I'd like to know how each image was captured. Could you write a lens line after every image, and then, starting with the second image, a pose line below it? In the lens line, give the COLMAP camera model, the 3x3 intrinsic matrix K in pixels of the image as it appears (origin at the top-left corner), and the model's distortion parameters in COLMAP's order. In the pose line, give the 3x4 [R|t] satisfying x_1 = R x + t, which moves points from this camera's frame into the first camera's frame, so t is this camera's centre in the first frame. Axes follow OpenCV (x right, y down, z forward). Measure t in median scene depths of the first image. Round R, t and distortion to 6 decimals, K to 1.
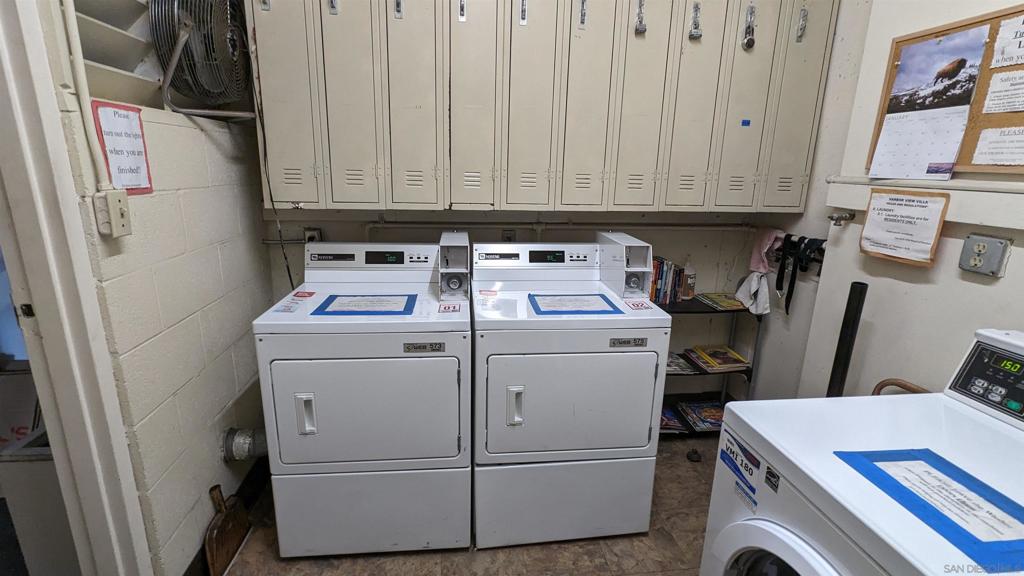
lens RADIAL K [[483.9, 0, 509.2], [0, 483.9, 291.5], [0, 0, 1]] dist [-0.002567, 0.001140]
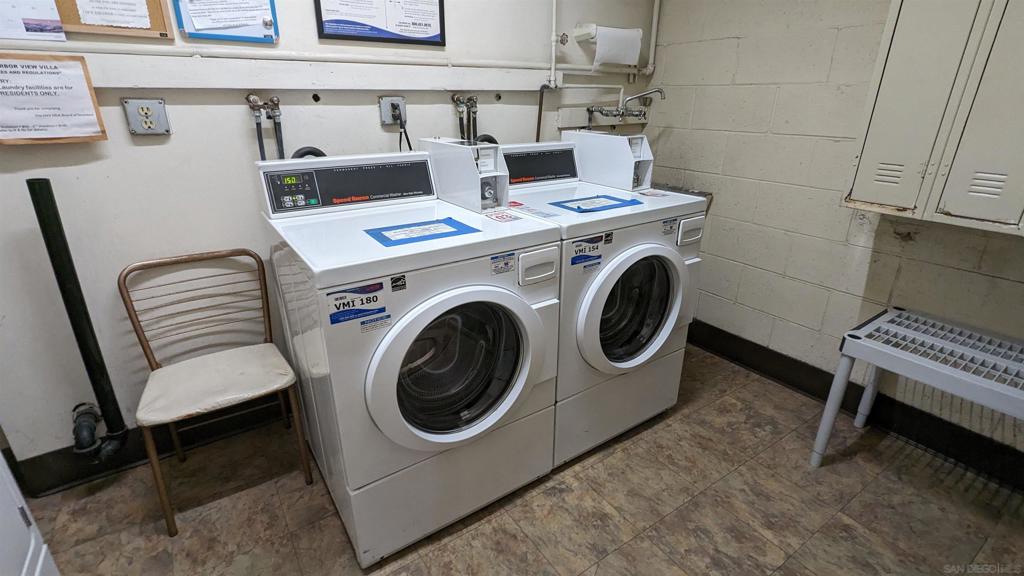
lens RADIAL K [[483.9, 0, 510.2], [0, 483.9, 287.5], [0, 0, 1]] dist [-0.002567, 0.001140]
pose [[-0.458997, -0.342736, 0.819667, -0.420903], [0.218680, 0.850626, 0.478137, -0.091519], [-0.861105, 0.398708, -0.315485, 0.796371]]
